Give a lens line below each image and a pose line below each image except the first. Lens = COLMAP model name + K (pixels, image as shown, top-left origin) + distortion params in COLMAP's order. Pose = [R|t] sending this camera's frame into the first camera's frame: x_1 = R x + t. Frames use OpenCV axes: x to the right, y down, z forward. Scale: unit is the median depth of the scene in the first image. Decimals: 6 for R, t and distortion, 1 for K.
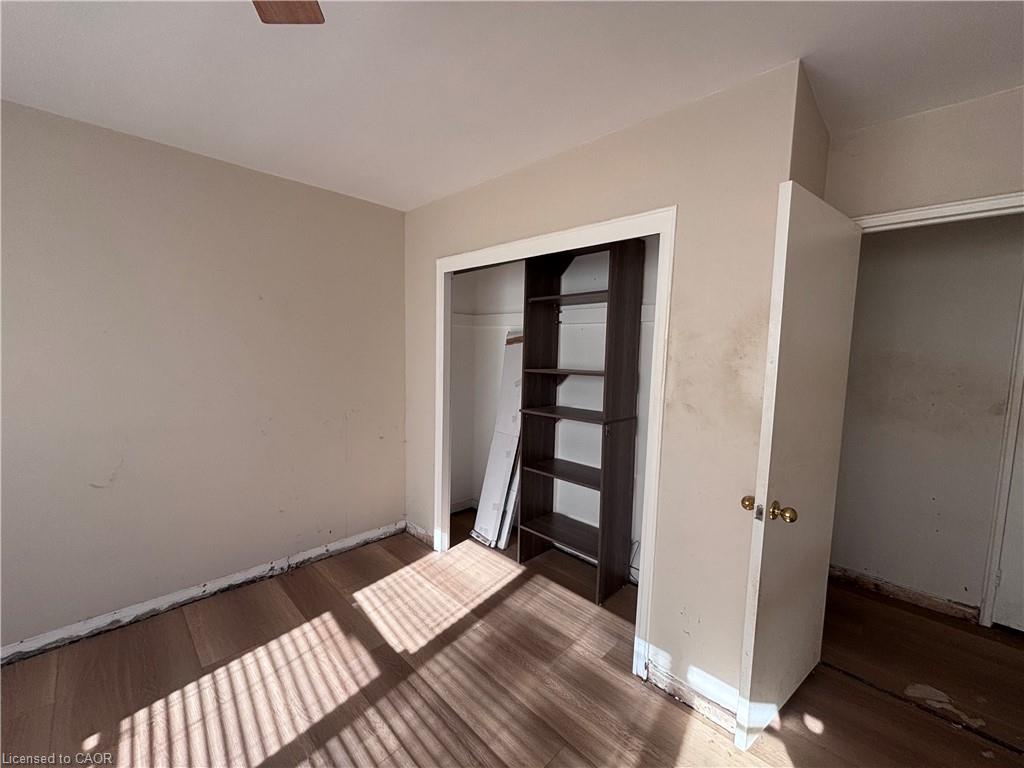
lens RADIAL K [[414.5, 0, 512.6], [0, 414.5, 383.0], [0, 0, 1]] dist [0.000918, 0.000976]
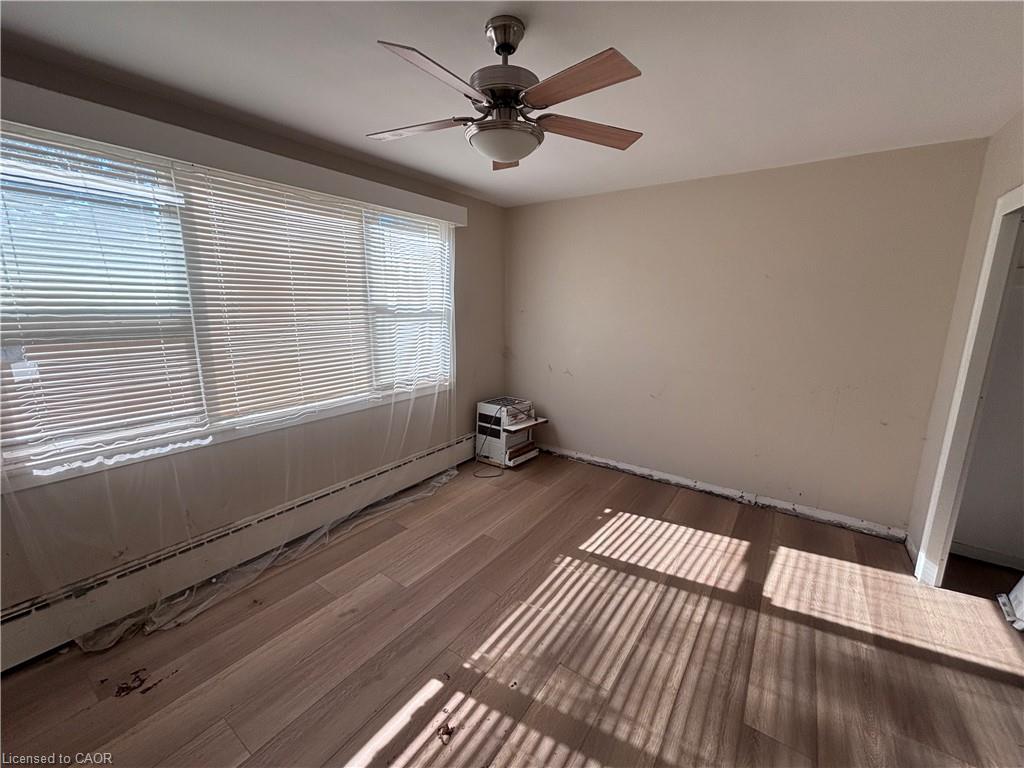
lens RADIAL K [[414.5, 0, 513.8], [0, 414.5, 383.2], [0, 0, 1]] dist [0.000918, 0.000976]
pose [[0.165343, 0.166885, -0.972014, 0.593966], [-0.092904, 0.983832, 0.153110, -0.022351], [0.981851, 0.064988, 0.178174, 0.099523]]
